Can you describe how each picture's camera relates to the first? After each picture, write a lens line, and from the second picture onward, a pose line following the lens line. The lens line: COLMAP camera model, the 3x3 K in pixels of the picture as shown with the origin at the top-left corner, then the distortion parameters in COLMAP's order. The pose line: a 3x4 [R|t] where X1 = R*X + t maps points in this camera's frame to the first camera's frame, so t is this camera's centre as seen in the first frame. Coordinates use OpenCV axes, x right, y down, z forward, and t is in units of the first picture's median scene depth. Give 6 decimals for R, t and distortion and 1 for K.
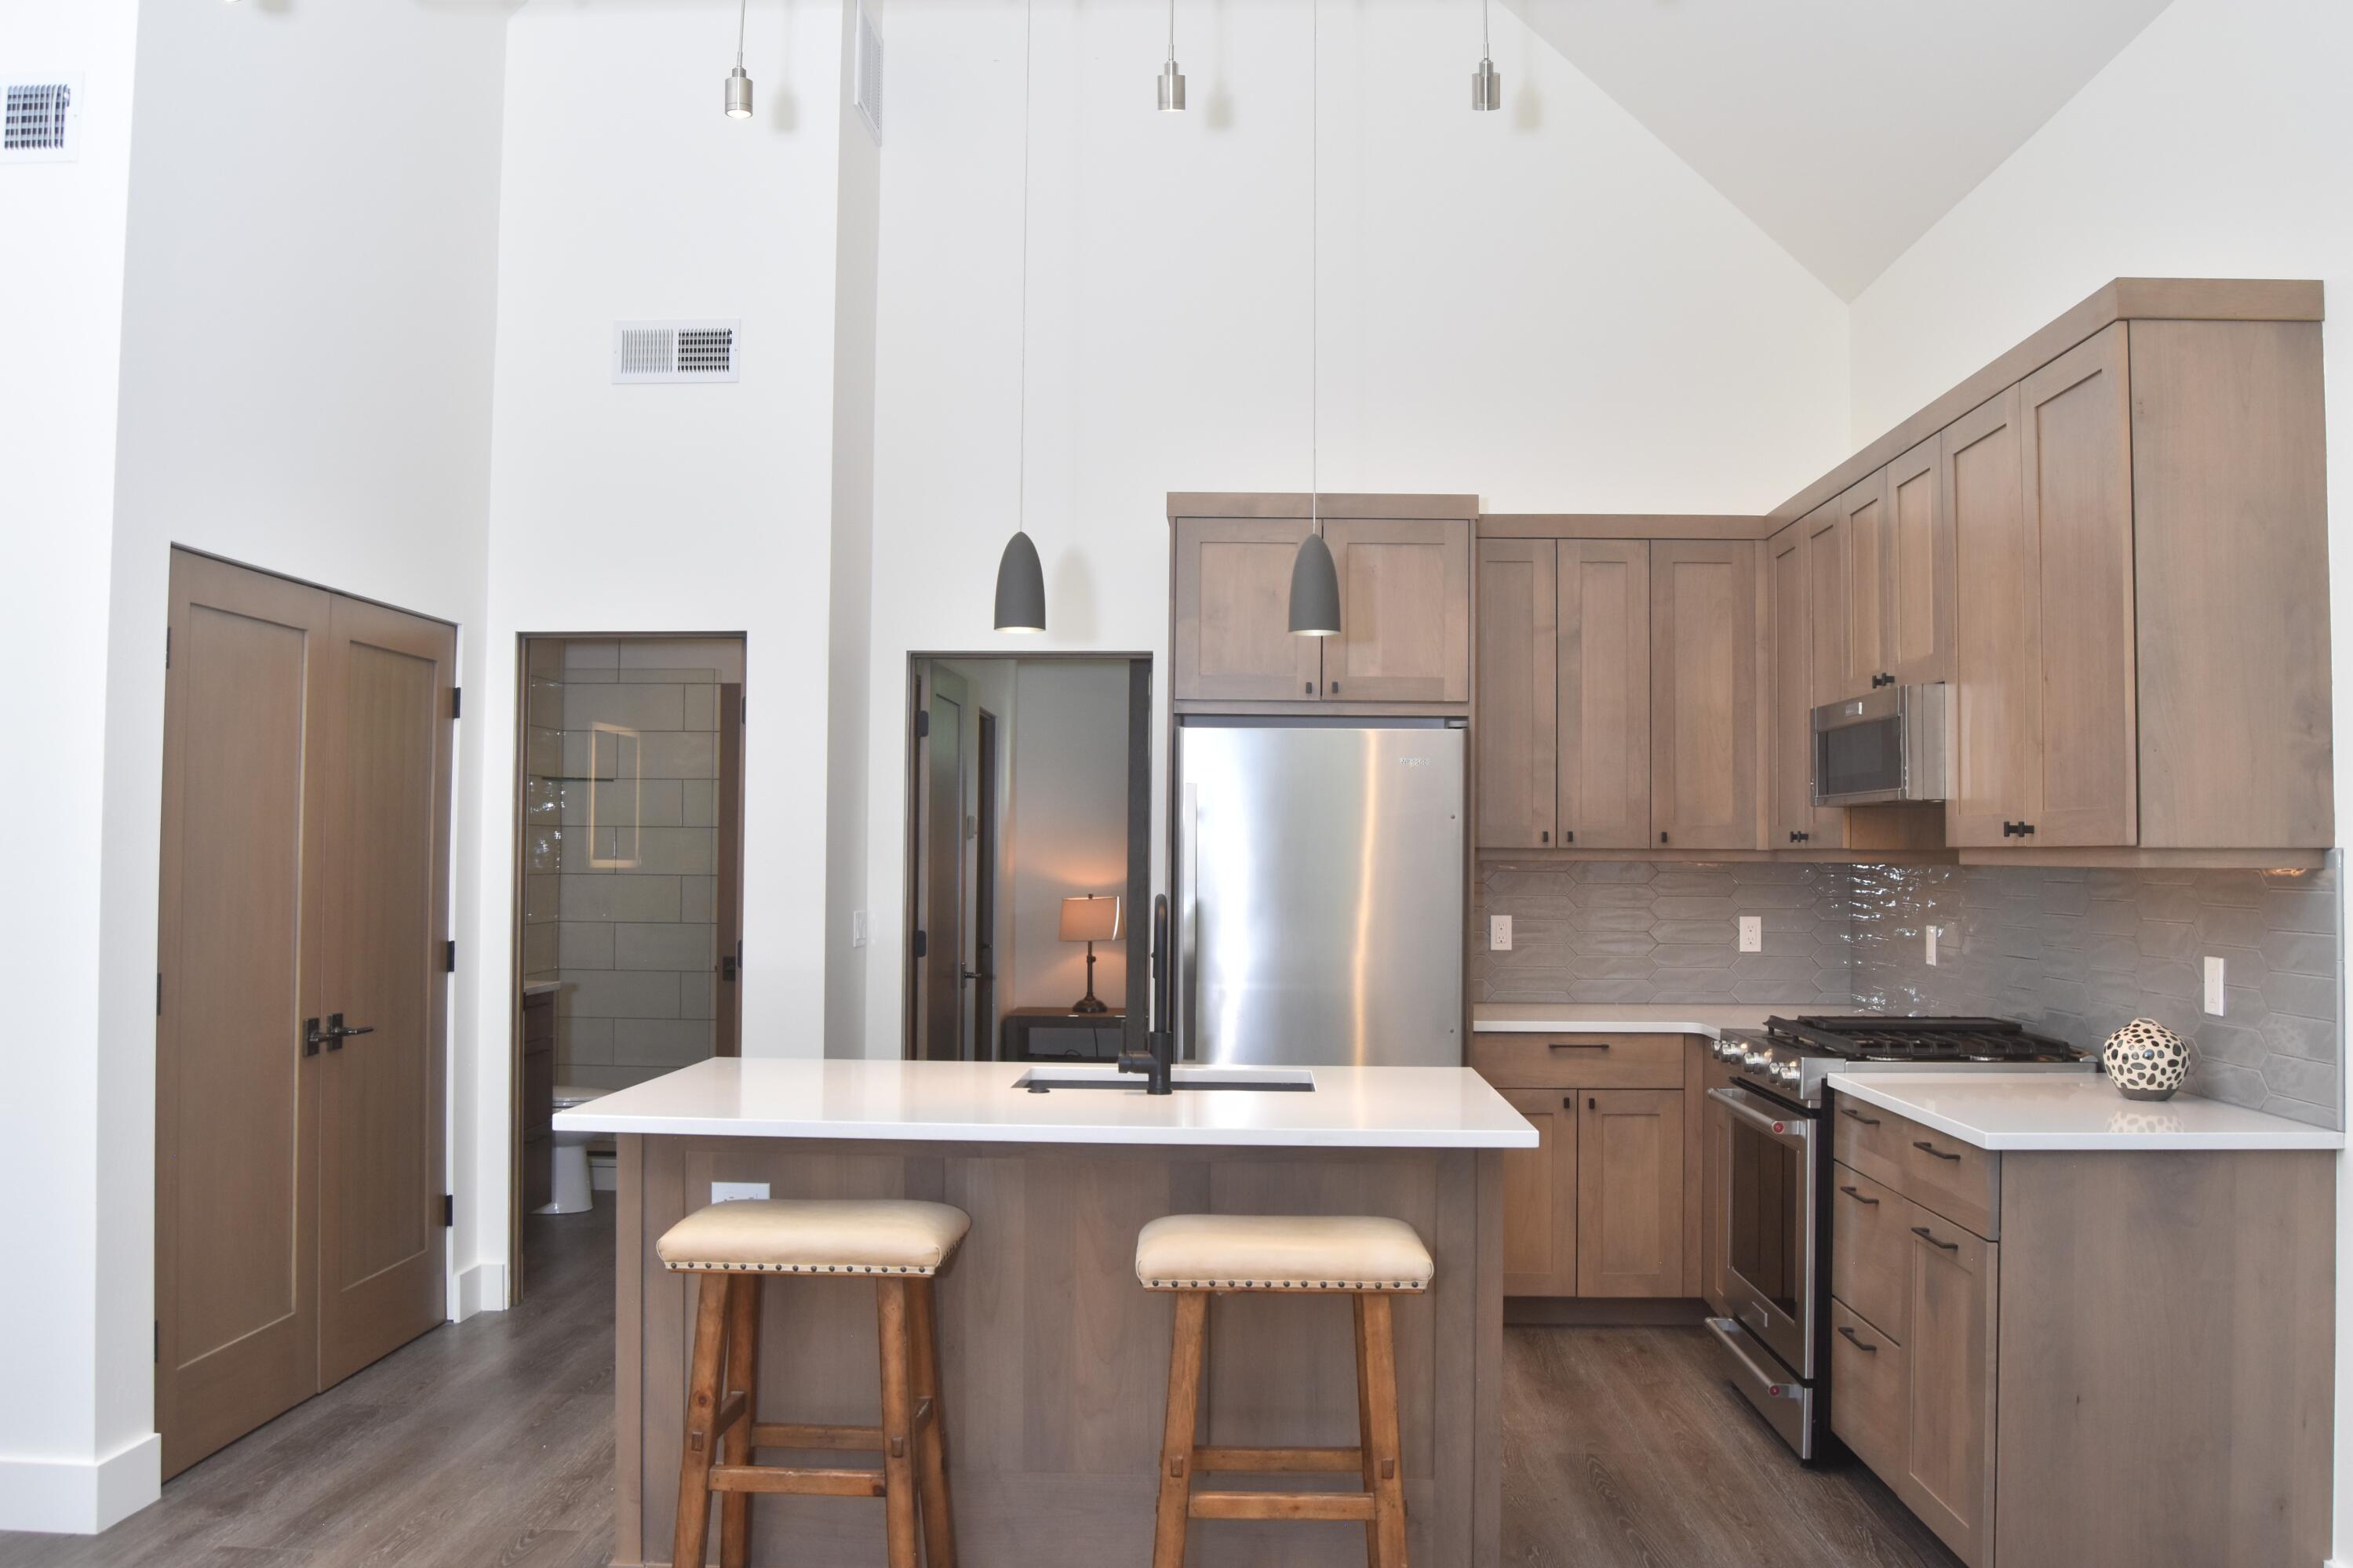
lens RADIAL K [[1913.2, 0, 1208.9], [0, 1913.2, 790.9], [0, 0, 1]] dist [-0.079732, -0.010296]
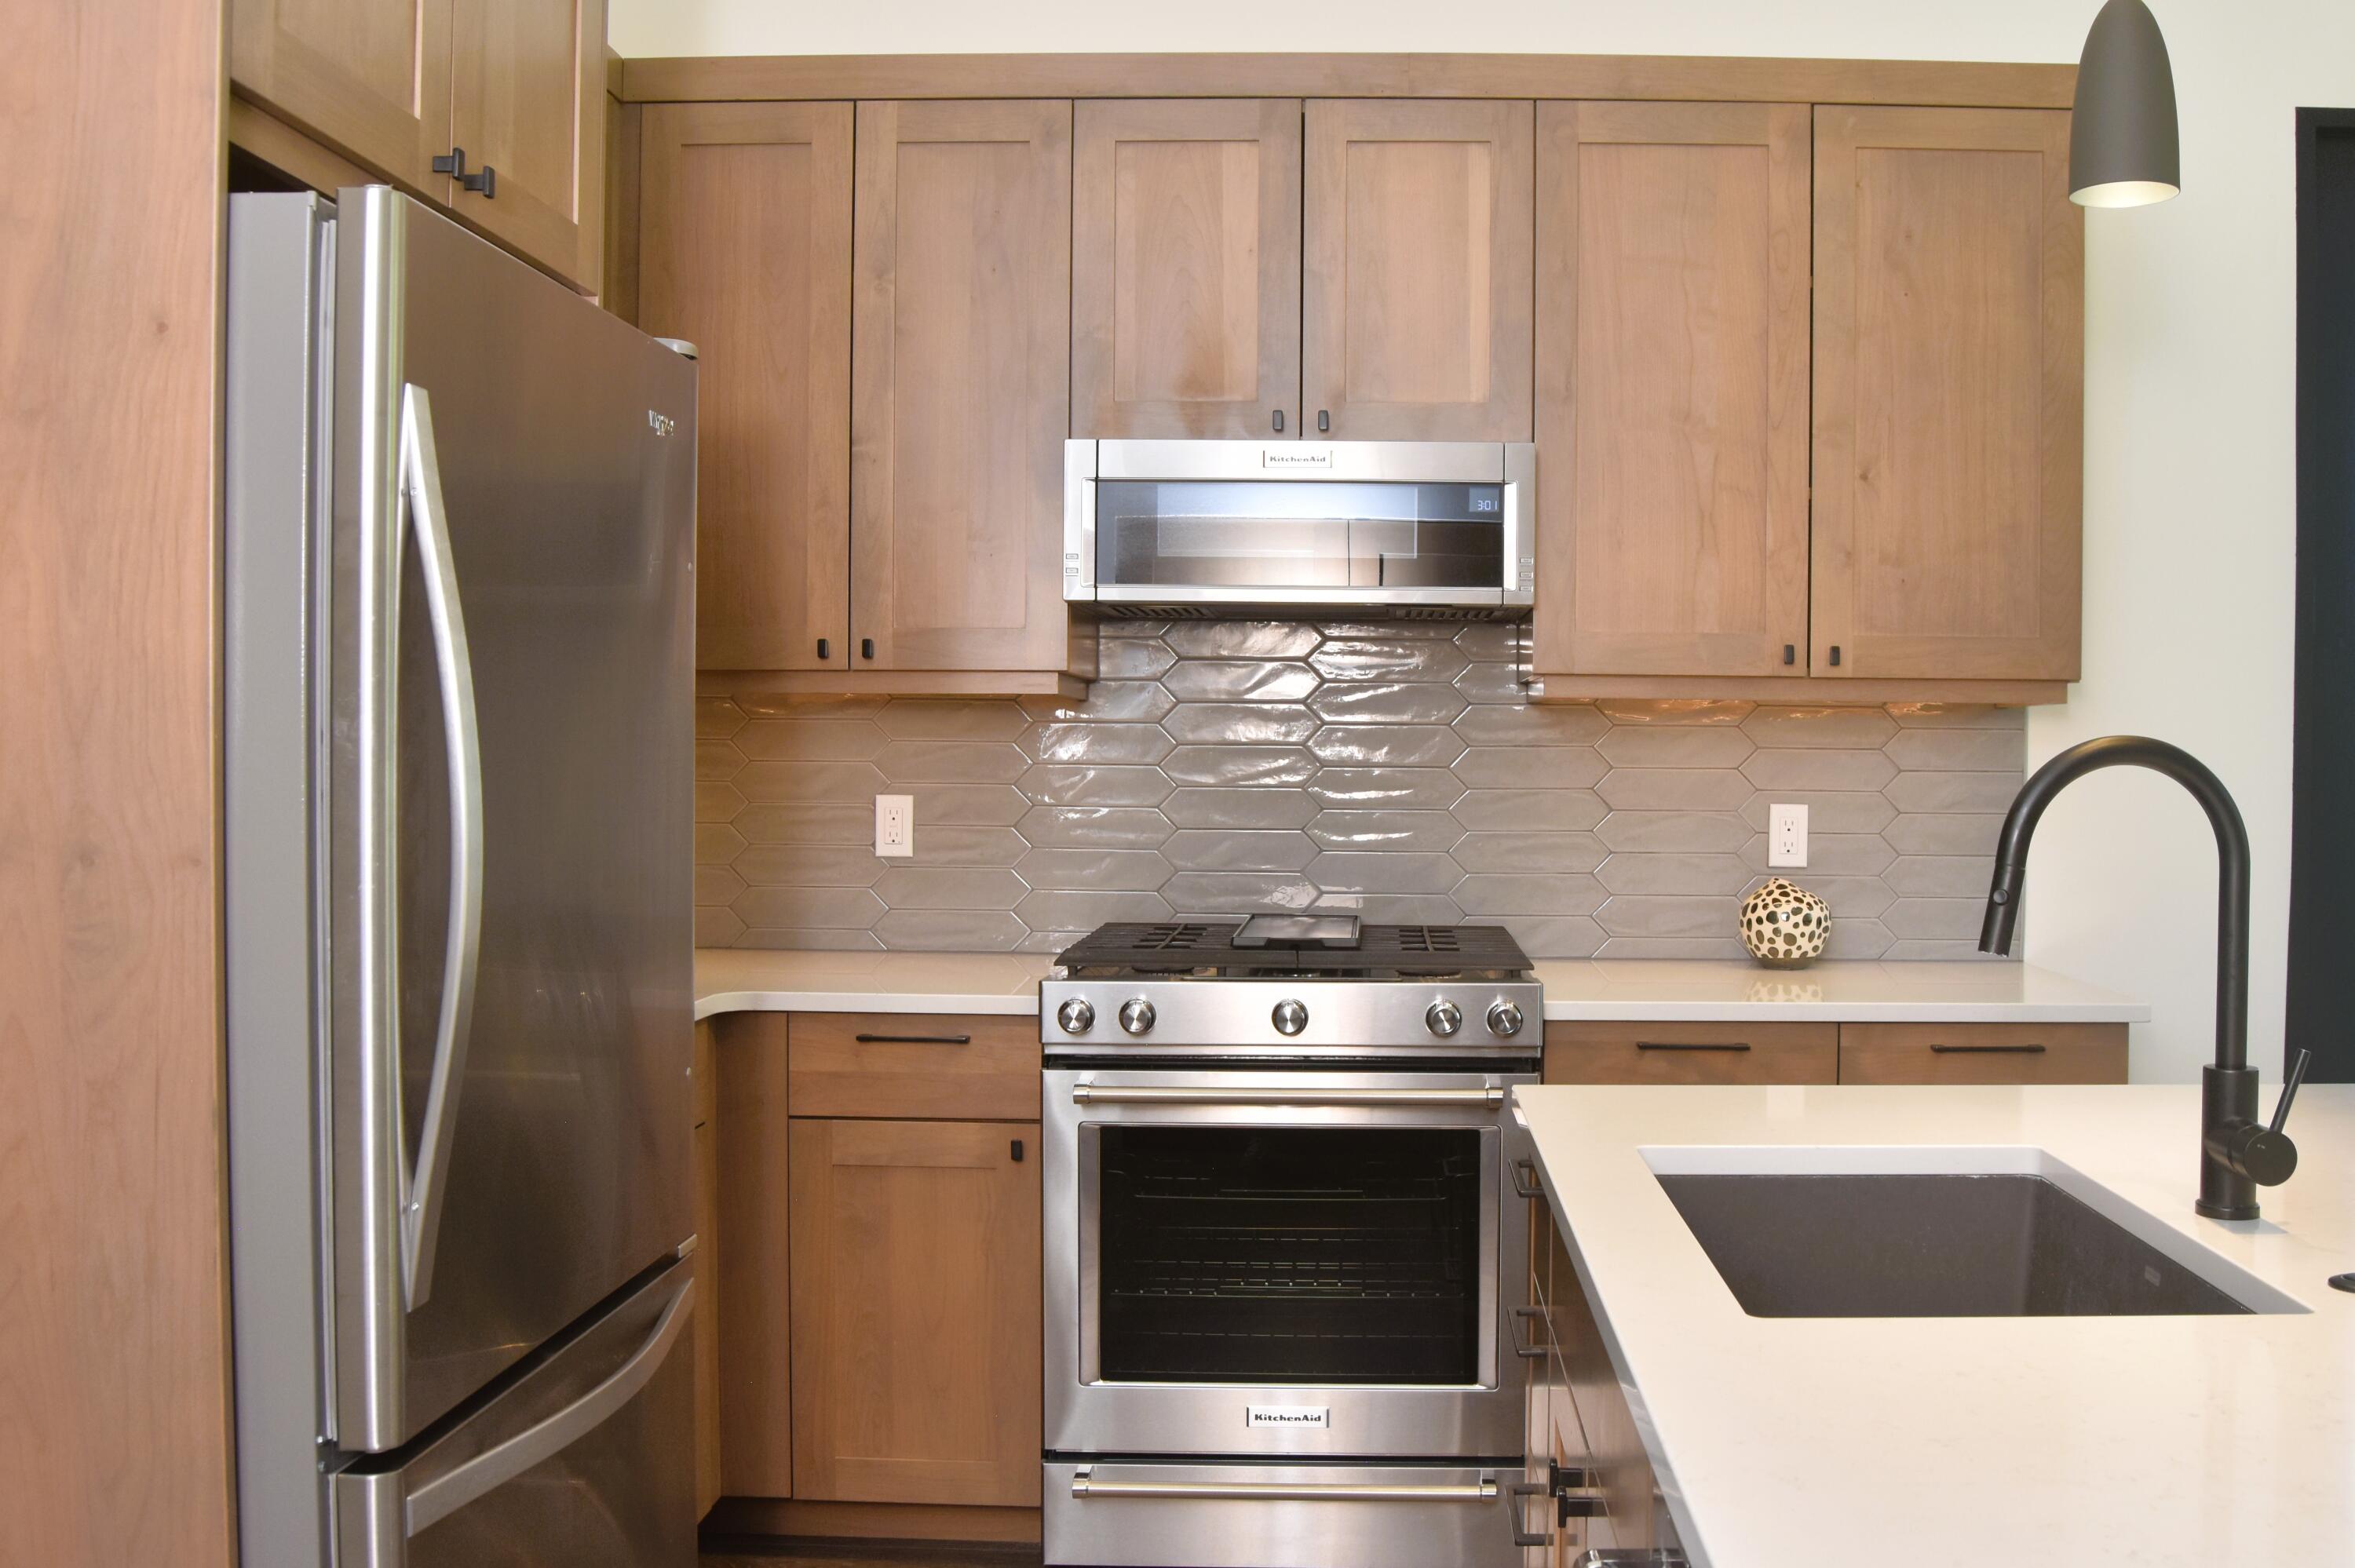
lens RADIAL K [[2093.4, 0, 1328.2], [0, 2093.4, 806.4], [0, 0, 1]] dist [-0.097688, 0.001351]
pose [[-0.009954, -0.035028, 0.999337, -0.323728], [-0.039369, 0.998625, 0.034611, 0.043552], [-0.999175, -0.038999, -0.011319, 0.842259]]
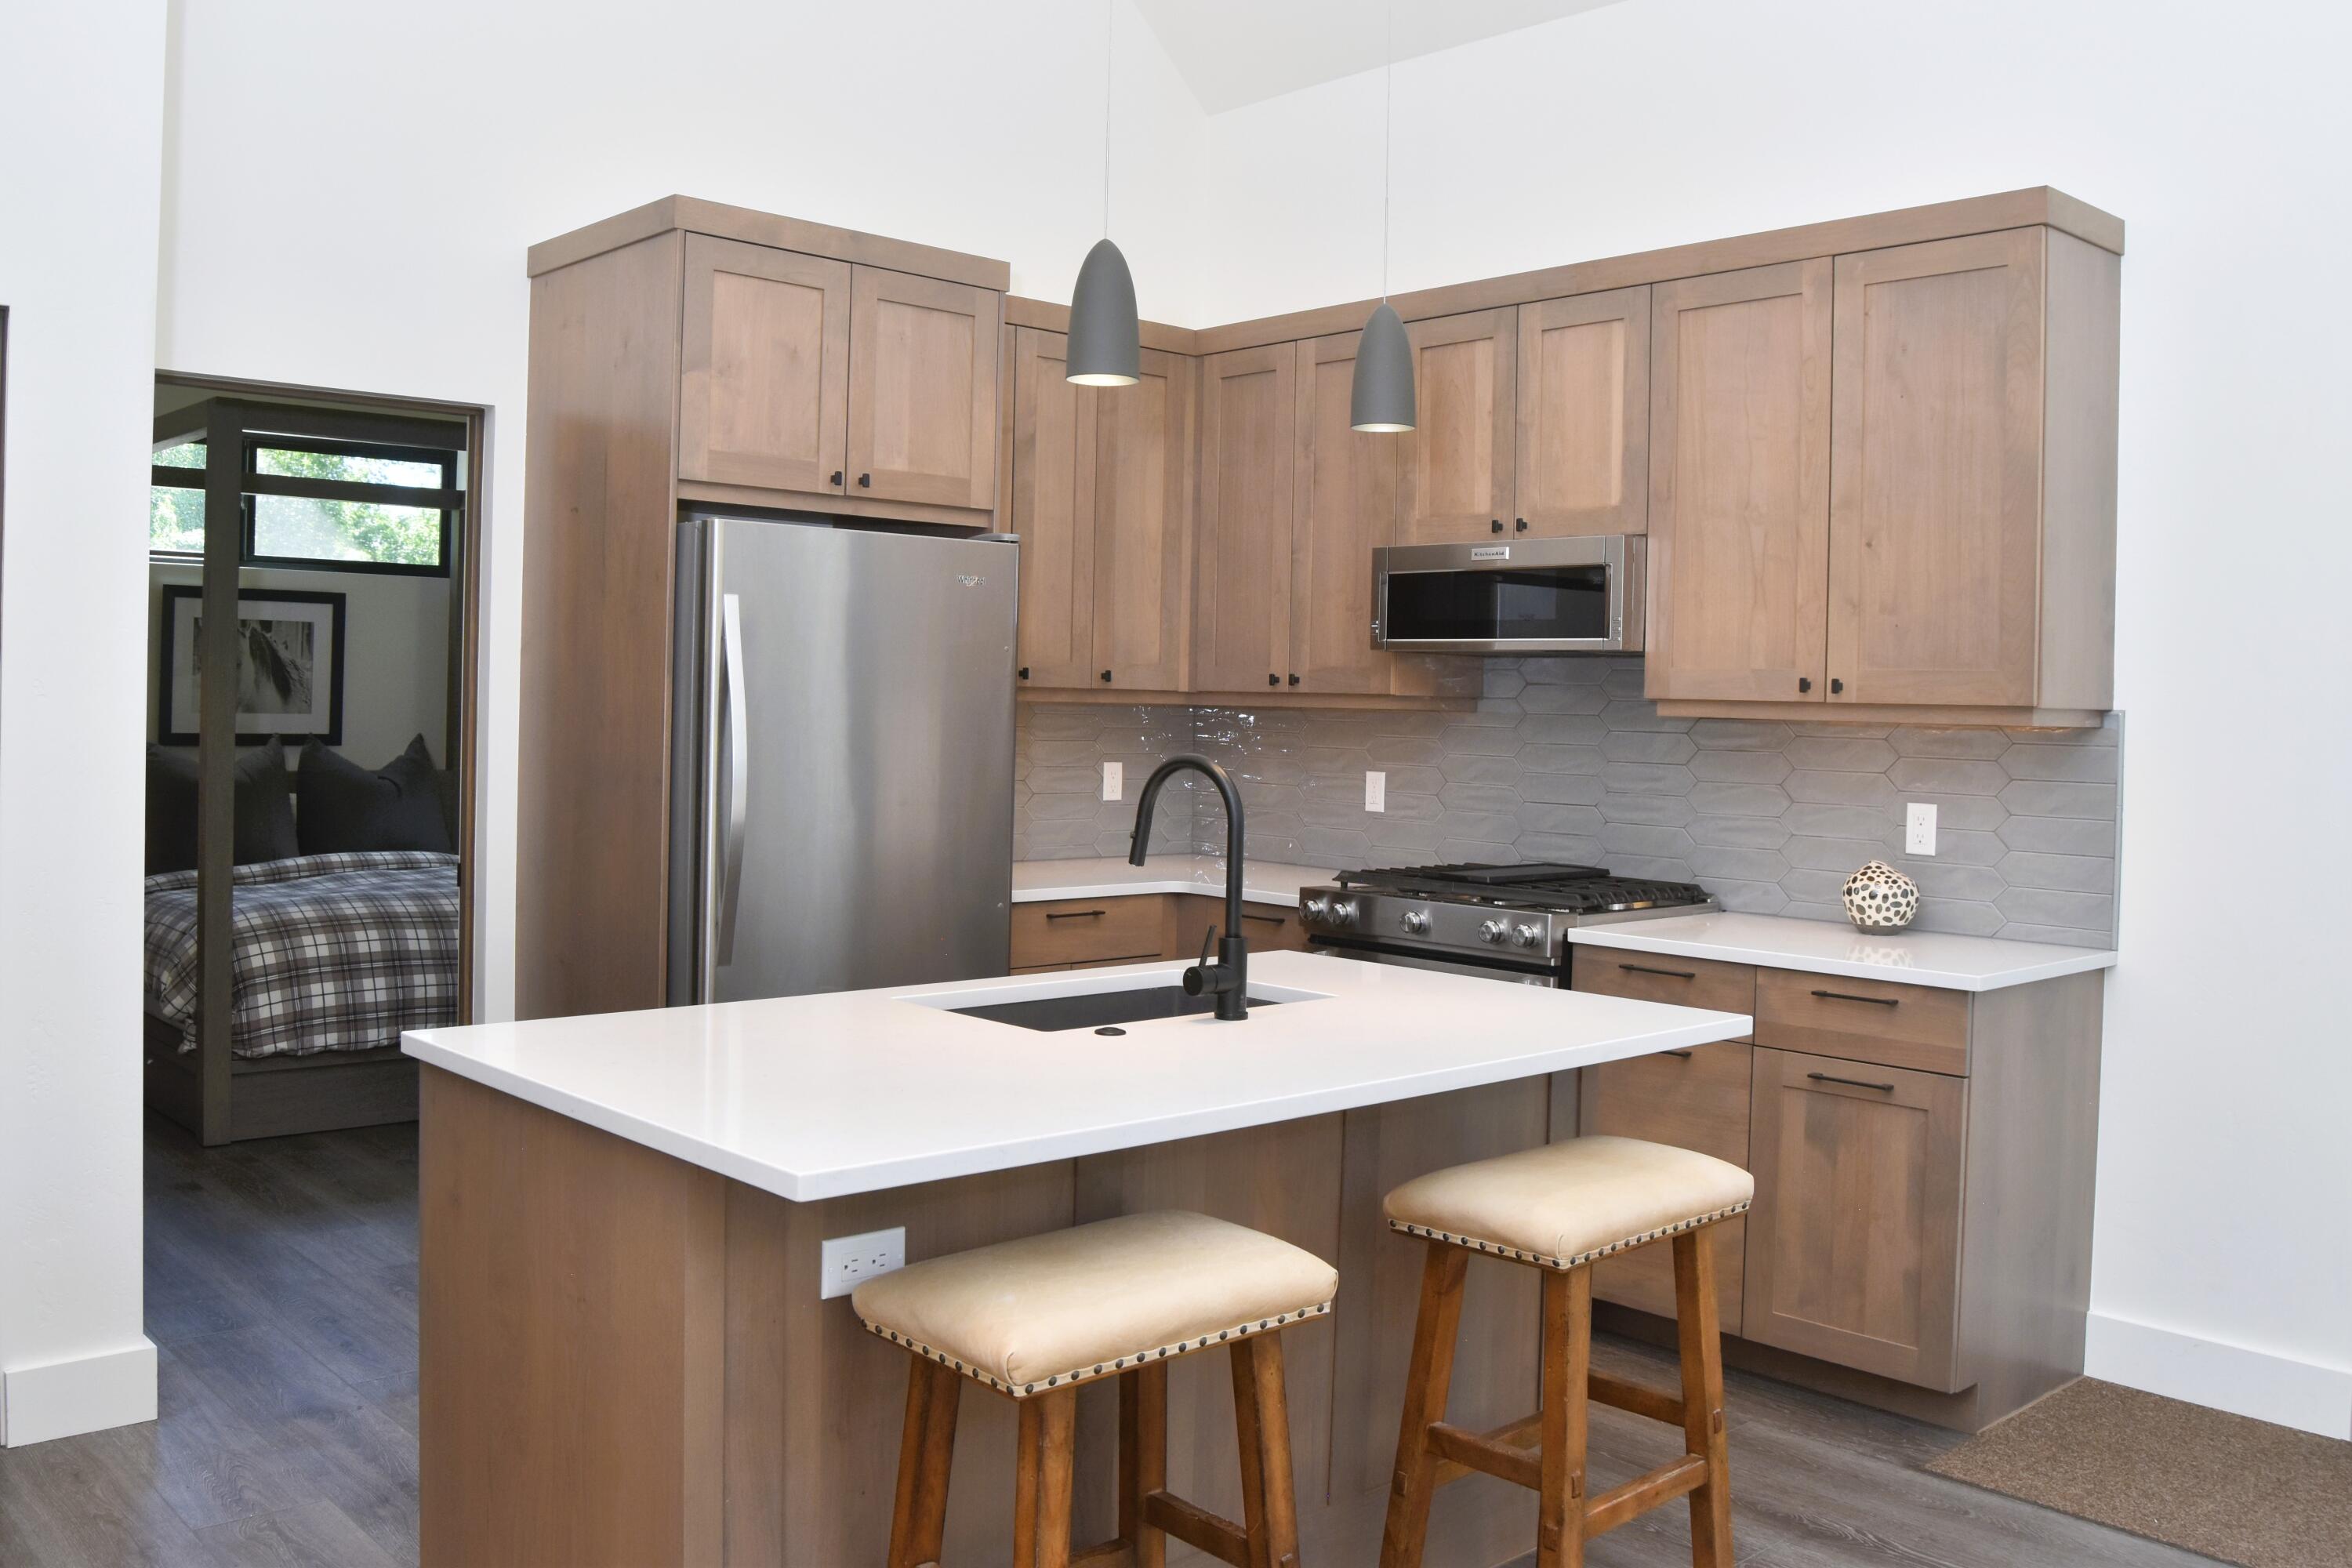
lens RADIAL K [[1984.0, 0, 1168.3], [0, 1984.0, 729.7], [0, 0, 1]] dist [-0.083857, 0.013194]
pose [[0.722836, -0.001045, 0.691019, -0.406723], [-0.039428, 0.998307, 0.042753, 0.008726], [-0.689894, -0.058148, 0.721571, 0.319056]]
